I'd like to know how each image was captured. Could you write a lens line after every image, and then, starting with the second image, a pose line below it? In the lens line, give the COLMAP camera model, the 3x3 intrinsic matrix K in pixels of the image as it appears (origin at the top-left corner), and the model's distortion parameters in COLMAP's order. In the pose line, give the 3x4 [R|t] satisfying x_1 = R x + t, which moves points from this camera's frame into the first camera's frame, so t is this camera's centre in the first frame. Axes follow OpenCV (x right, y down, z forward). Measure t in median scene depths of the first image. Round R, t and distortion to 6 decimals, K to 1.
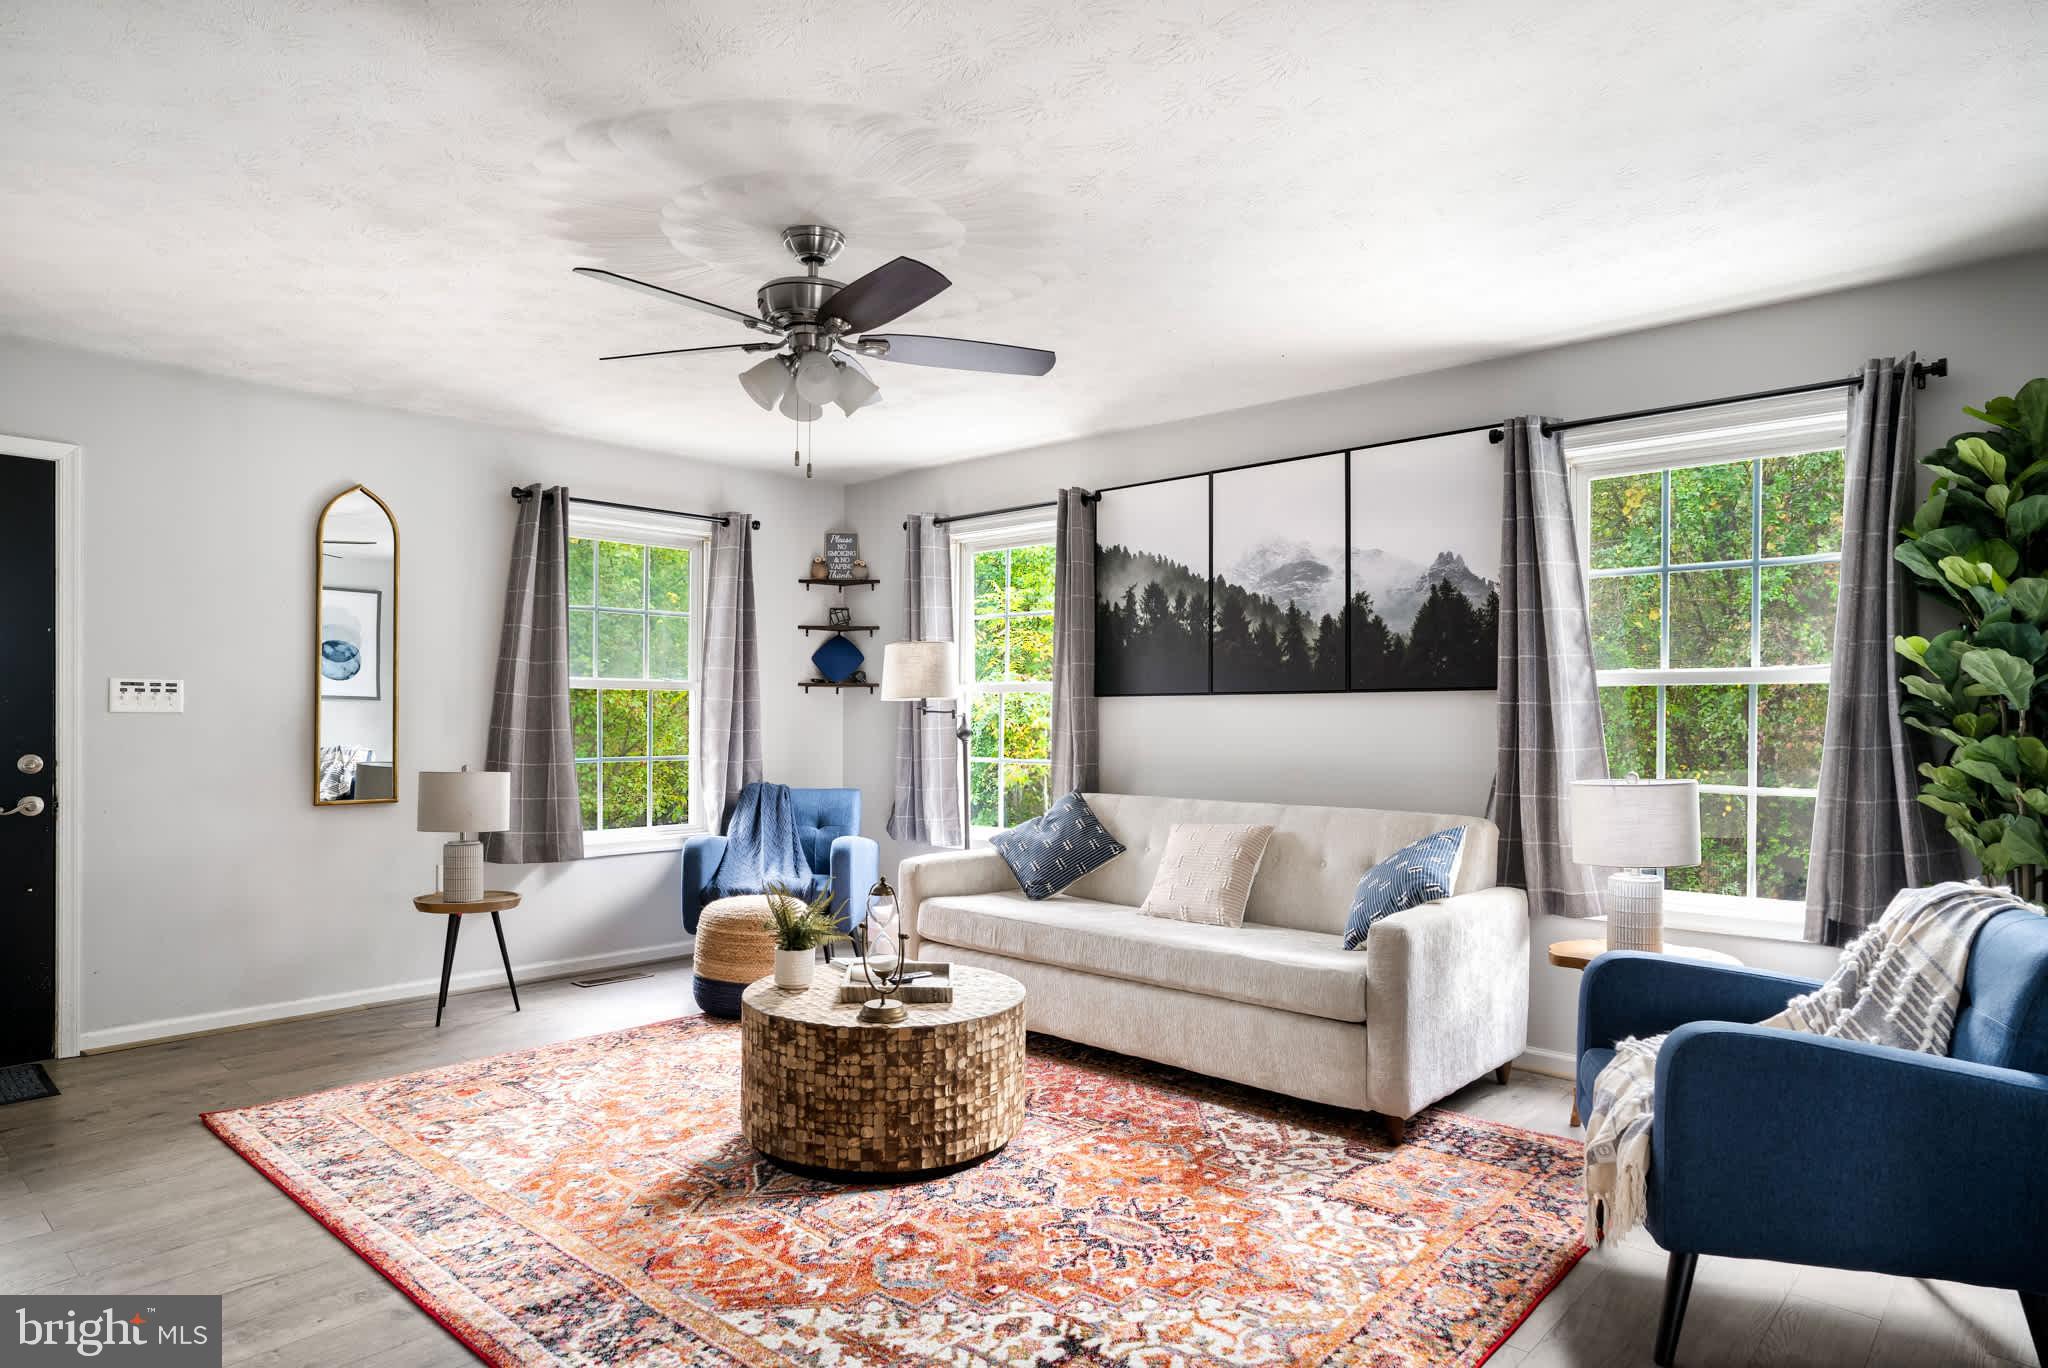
lens RADIAL K [[1188.7, 0, 1032.0], [0, 1188.7, 723.6], [0, 0, 1]] dist [-0.065938, 0.054401]
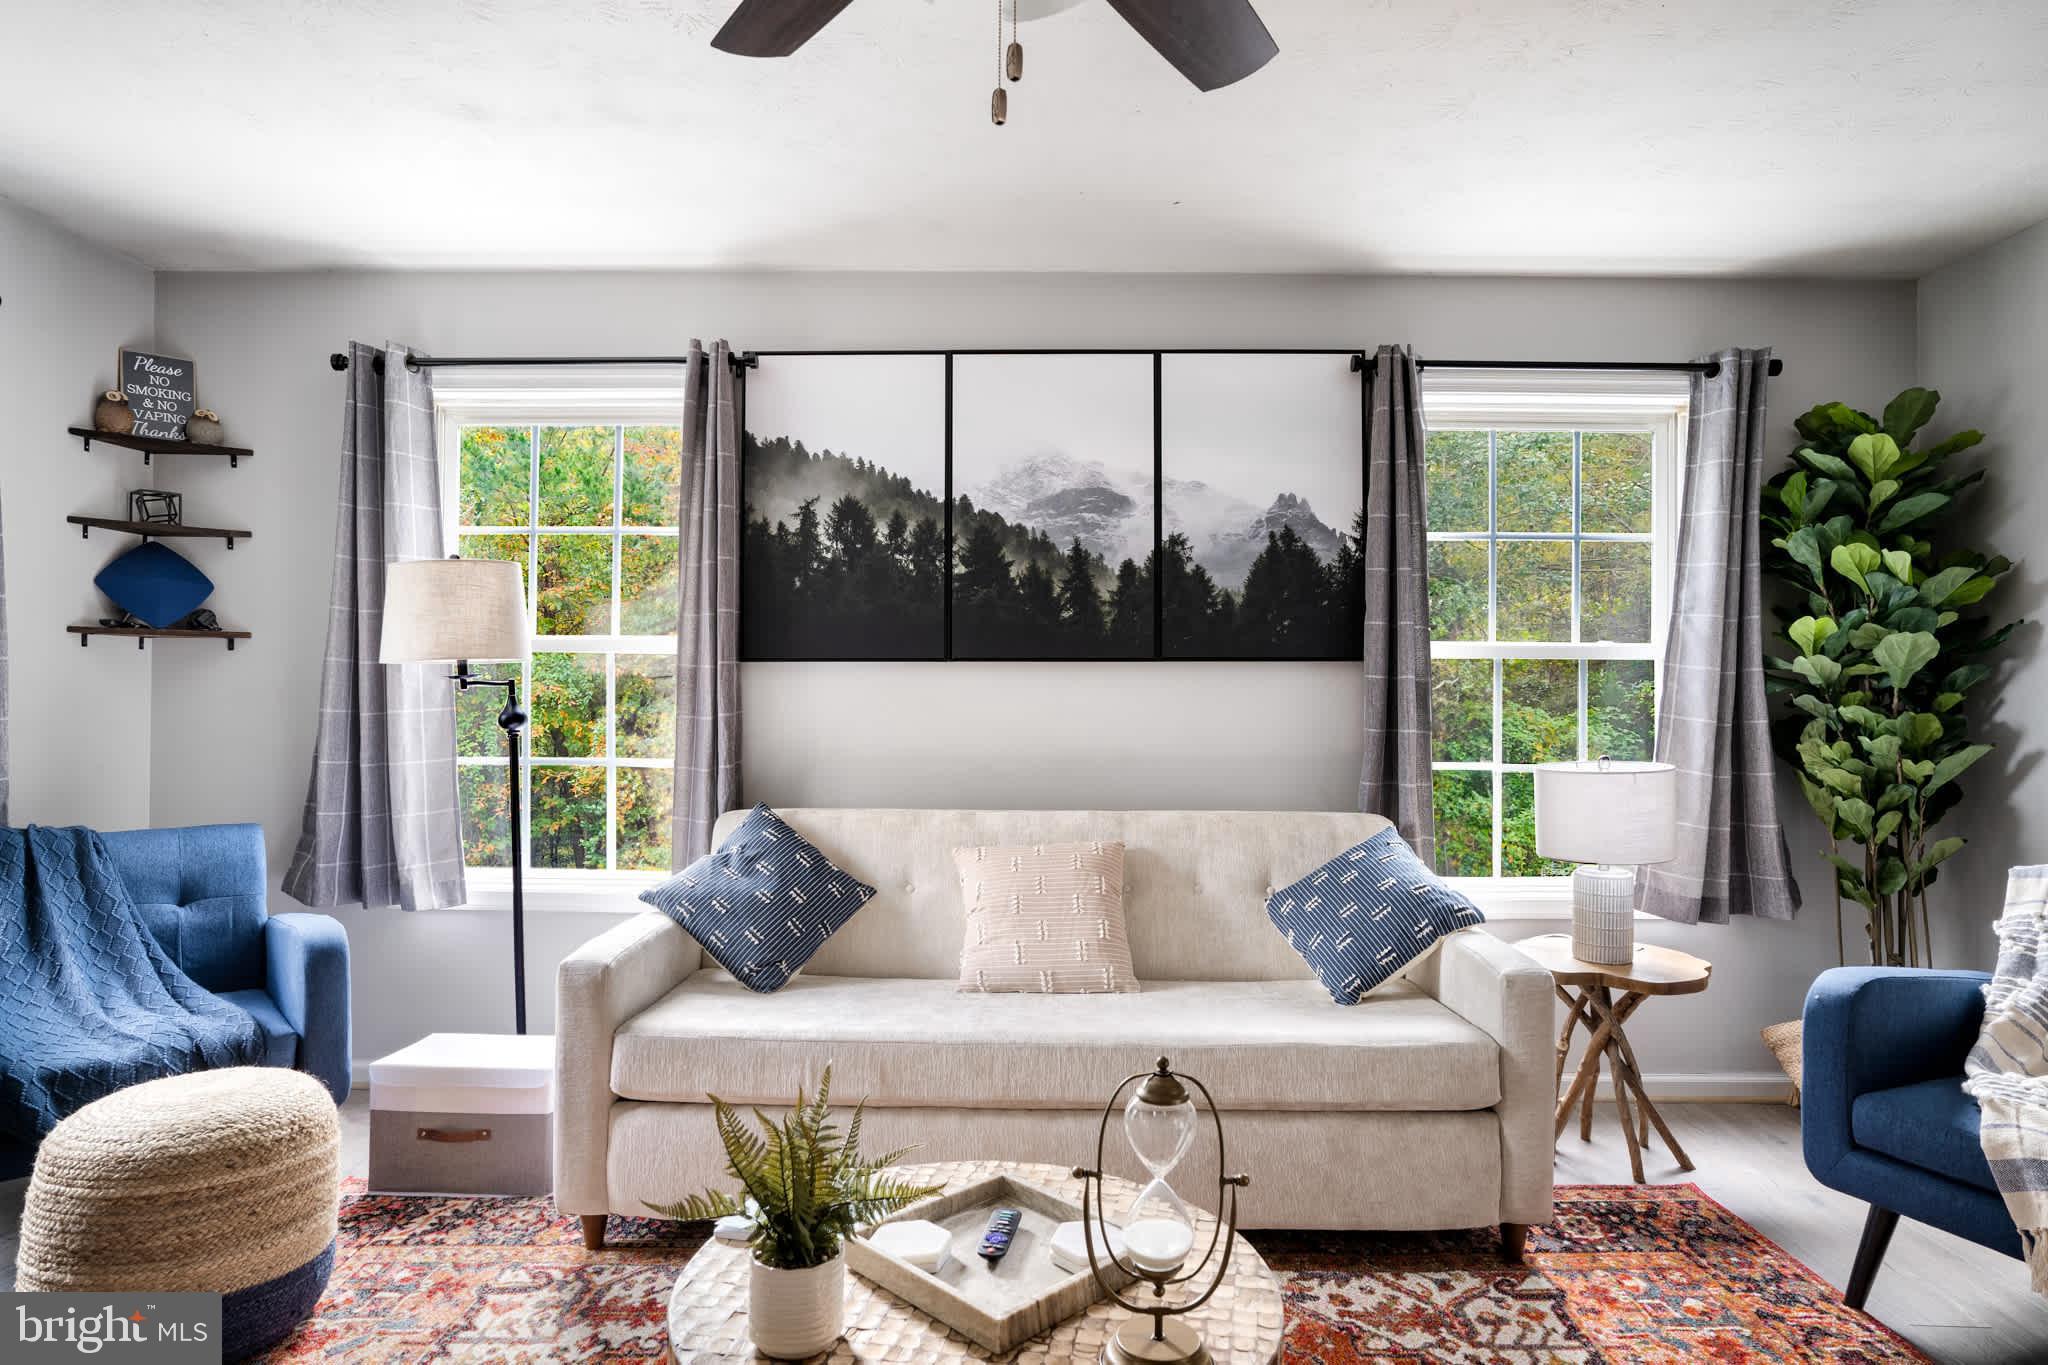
lens RADIAL K [[1177.3, 0, 1024.0], [0, 1177.3, 682.5], [0, 0, 1]] dist [-0.062502, 0.052715]
pose [[0.743758, 0.002070, 0.668446, -0.314165], [0.001746, 0.999986, -0.005039, -0.008426], [-0.668447, 0.004915, 0.743744, 0.478161]]
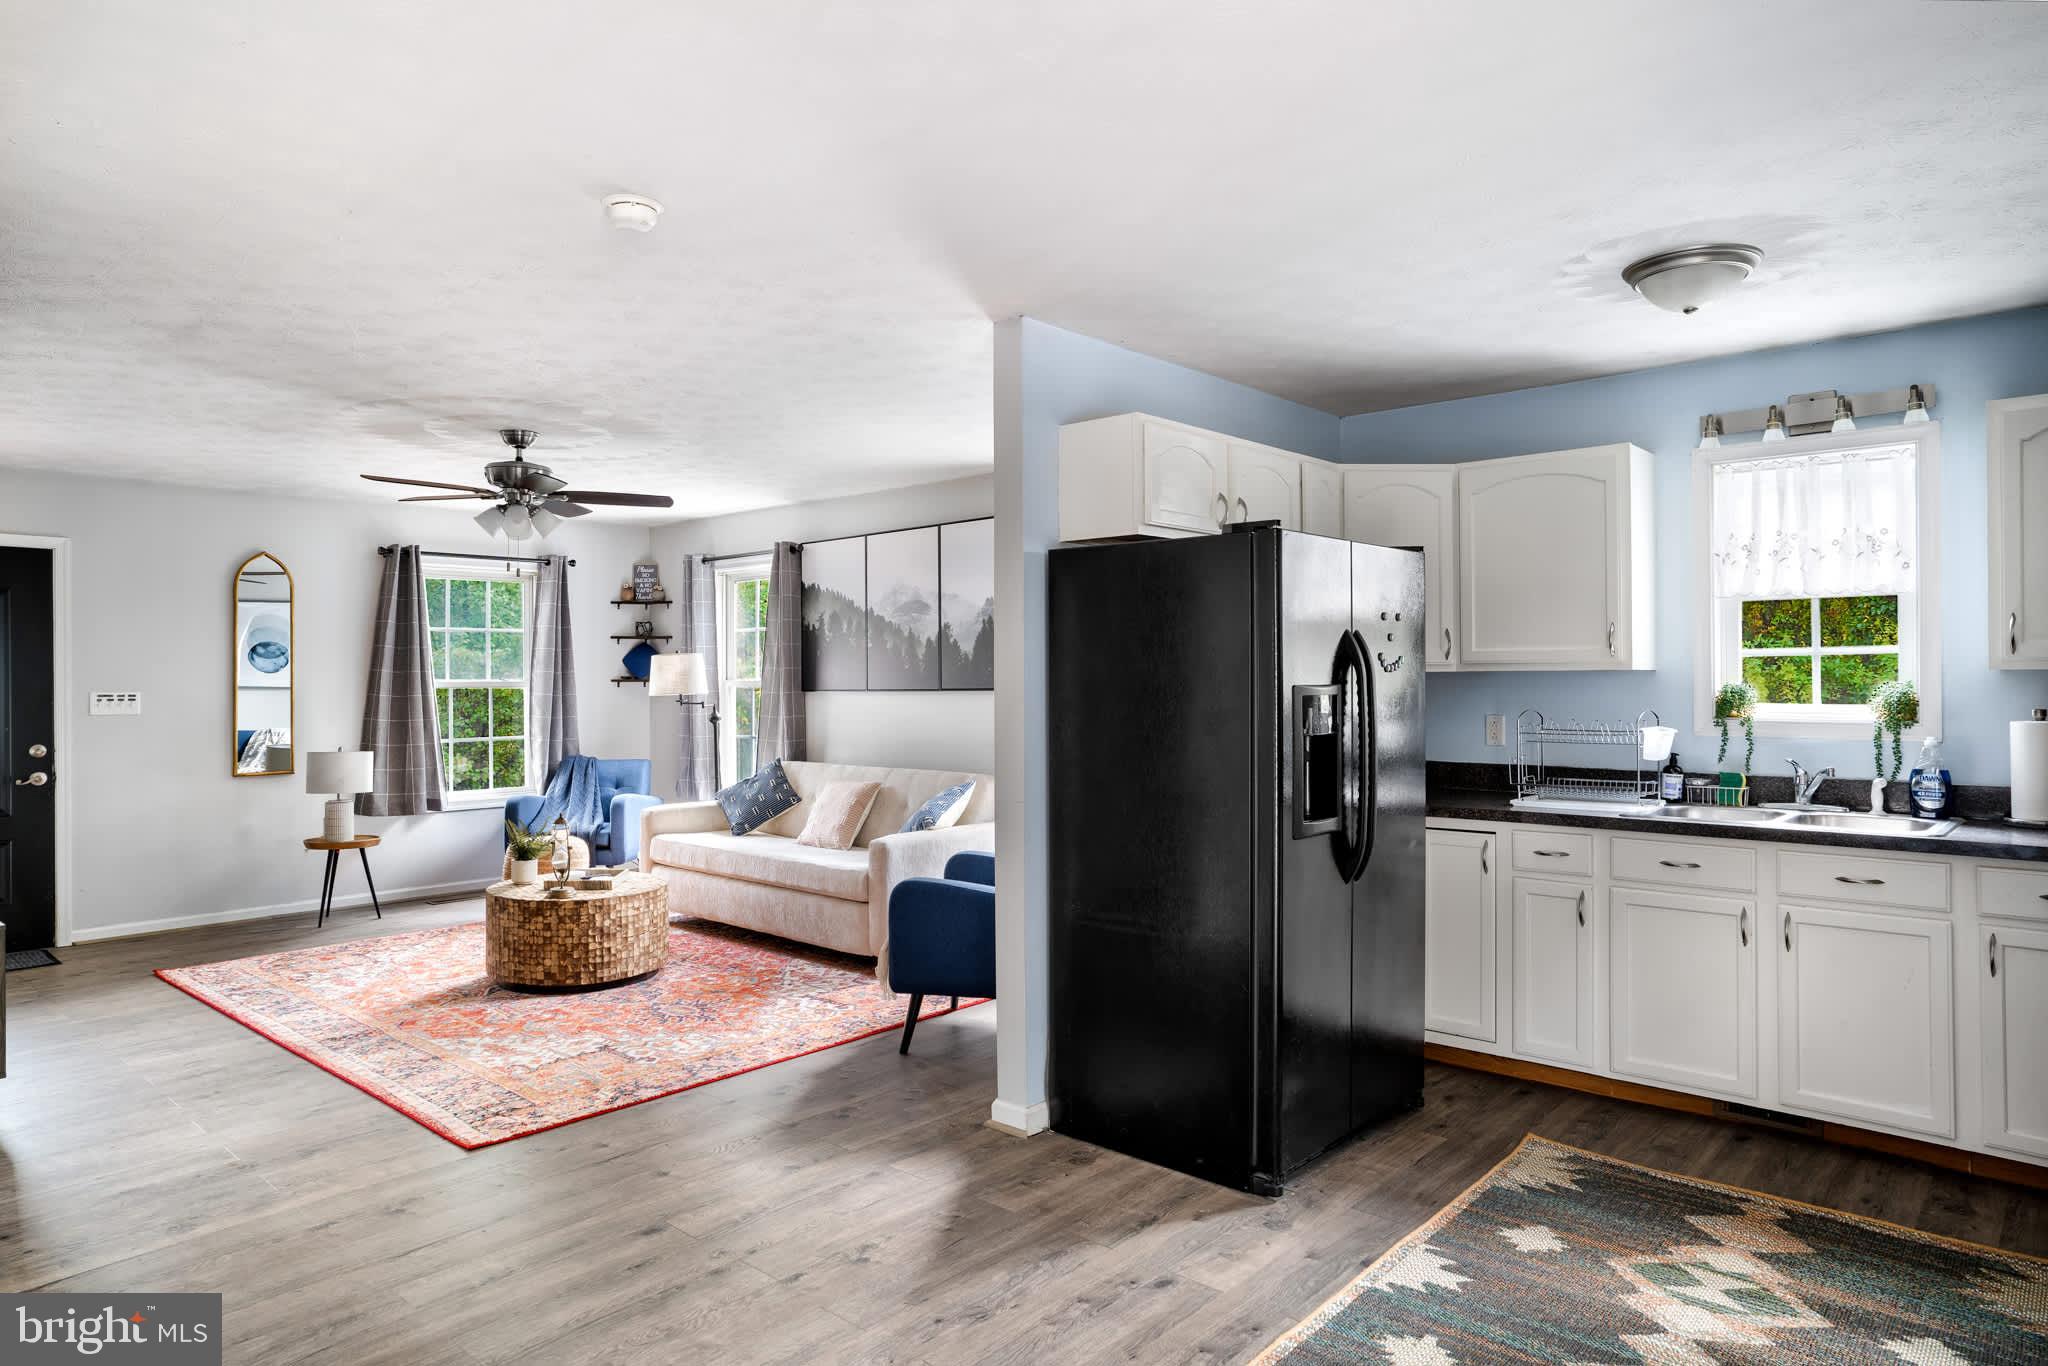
lens RADIAL K [[1222.9, 0, 1031.9], [0, 1222.9, 680.4], [0, 0, 1]] dist [-0.048067, 0.045734]
pose [[0.999886, -0.011306, 0.009959, 0.361726], [0.011350, 0.999926, -0.004401, -0.030874], [-0.009909, 0.004513, 0.999941, -0.505896]]
